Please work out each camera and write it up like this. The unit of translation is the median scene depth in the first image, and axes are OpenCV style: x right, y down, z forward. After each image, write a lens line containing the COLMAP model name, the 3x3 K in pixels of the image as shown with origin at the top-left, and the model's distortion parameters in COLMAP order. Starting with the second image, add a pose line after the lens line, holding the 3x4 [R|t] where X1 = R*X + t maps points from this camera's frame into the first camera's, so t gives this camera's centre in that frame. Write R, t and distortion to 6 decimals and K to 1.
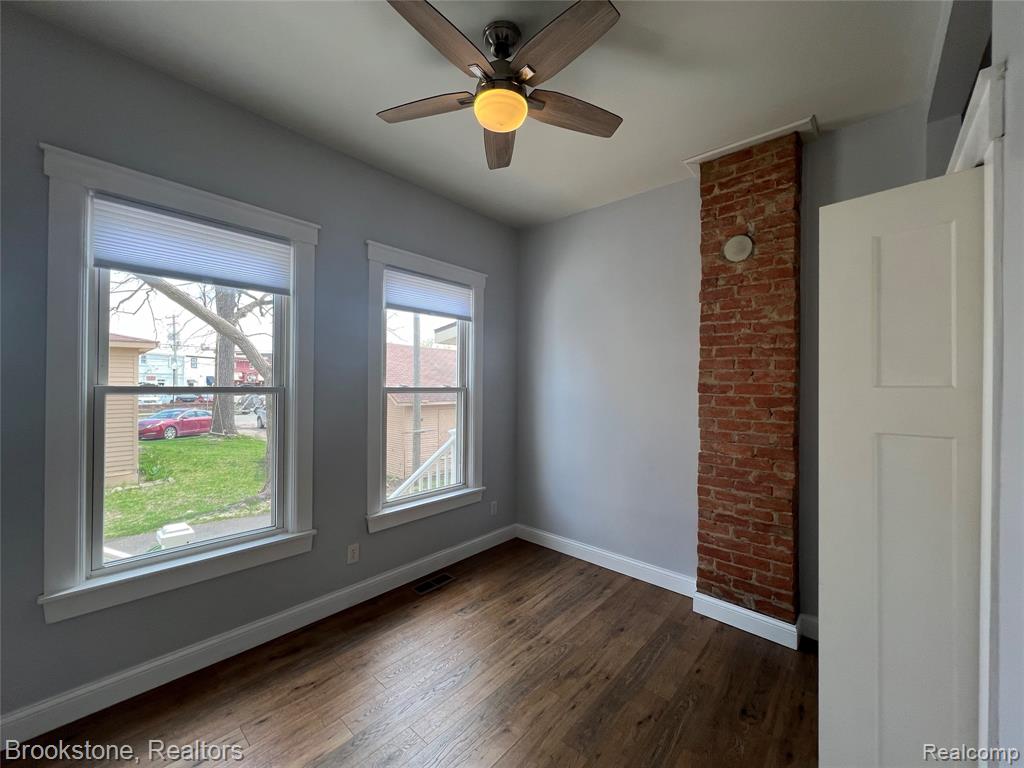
lens RADIAL K [[411.1, 0, 514.3], [0, 411.1, 384.8], [0, 0, 1]] dist [0.001935, 0.000345]
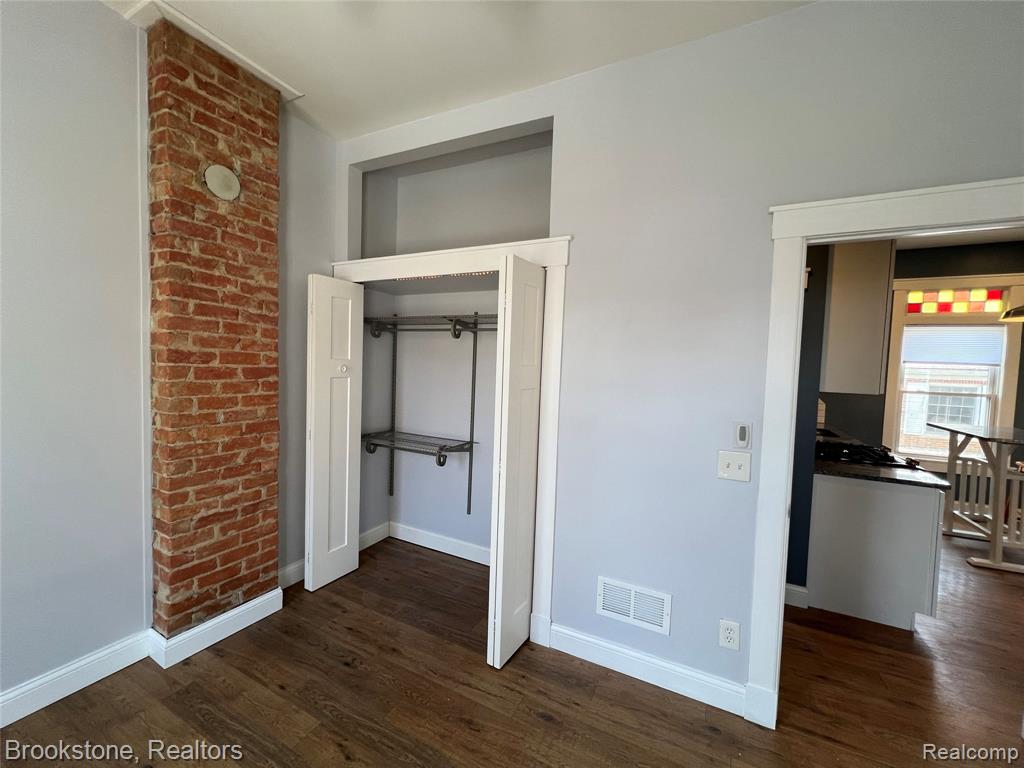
lens RADIAL K [[411.1, 0, 508.0], [0, 411.1, 385.5], [0, 0, 1]] dist [0.001935, 0.000345]
pose [[-0.243150, -0.066698, 0.967693, -0.396286], [-0.033808, 0.997610, 0.060265, -0.003742], [-0.969399, -0.018063, -0.244824, 0.654881]]
